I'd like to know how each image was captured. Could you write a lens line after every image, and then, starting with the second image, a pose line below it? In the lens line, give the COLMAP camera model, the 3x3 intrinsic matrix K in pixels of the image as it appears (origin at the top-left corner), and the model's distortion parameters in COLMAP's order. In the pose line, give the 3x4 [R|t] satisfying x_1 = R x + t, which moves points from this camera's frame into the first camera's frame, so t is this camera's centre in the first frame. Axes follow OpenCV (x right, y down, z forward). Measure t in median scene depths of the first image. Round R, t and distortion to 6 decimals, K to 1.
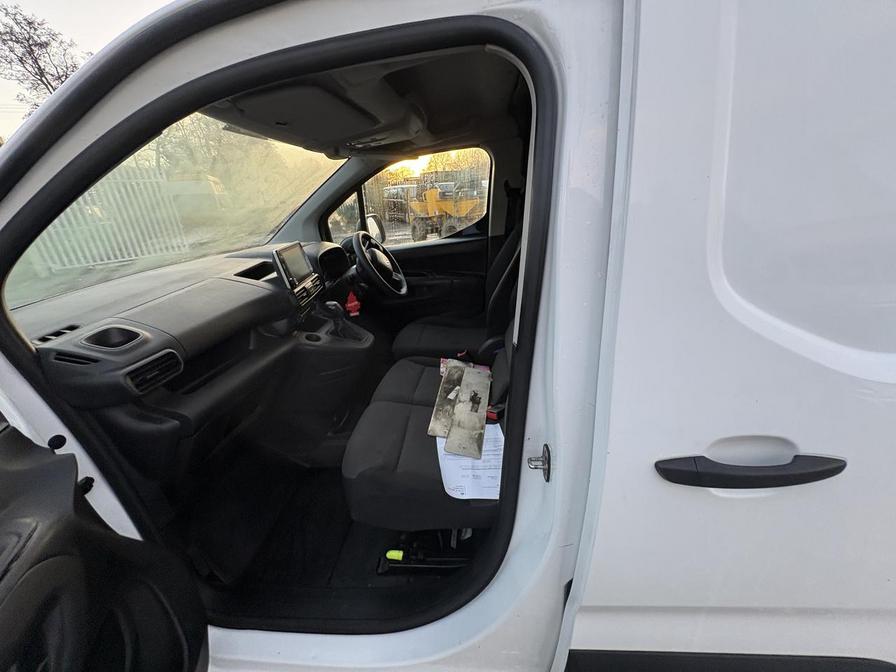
lens RADIAL K [[356.4, 0, 451.5], [0, 356.4, 337.5], [0, 0, 1]] dist [0.000493, -0.000415]
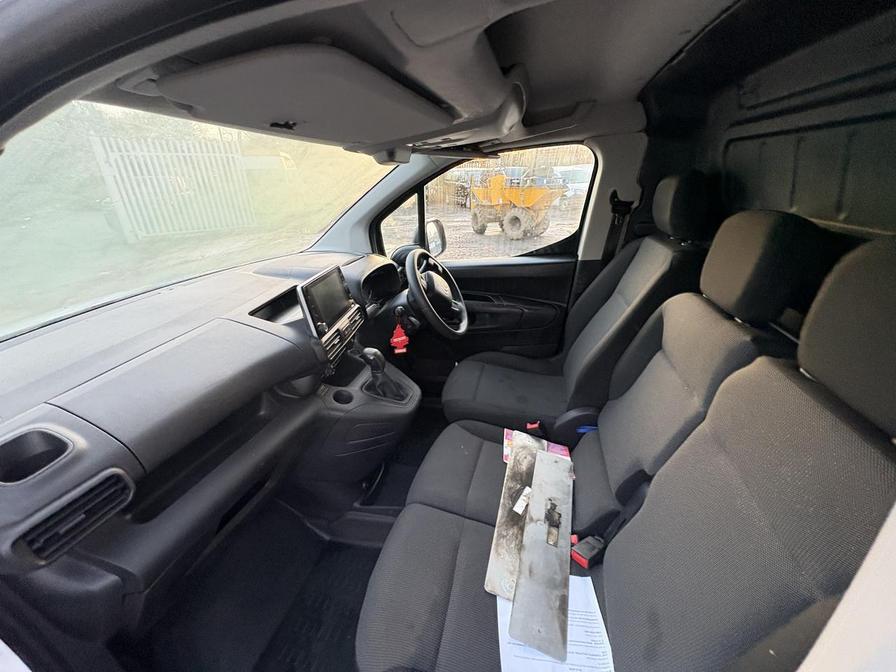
lens RADIAL K [[356.4, 0, 451.9], [0, 356.4, 337.8], [0, 0, 1]] dist [0.000493, -0.000415]
pose [[0.986583, 0.100355, -0.128777, -0.068403], [-0.094491, 0.994225, 0.050882, -0.178916], [0.133139, -0.038031, 0.990367, 0.265064]]
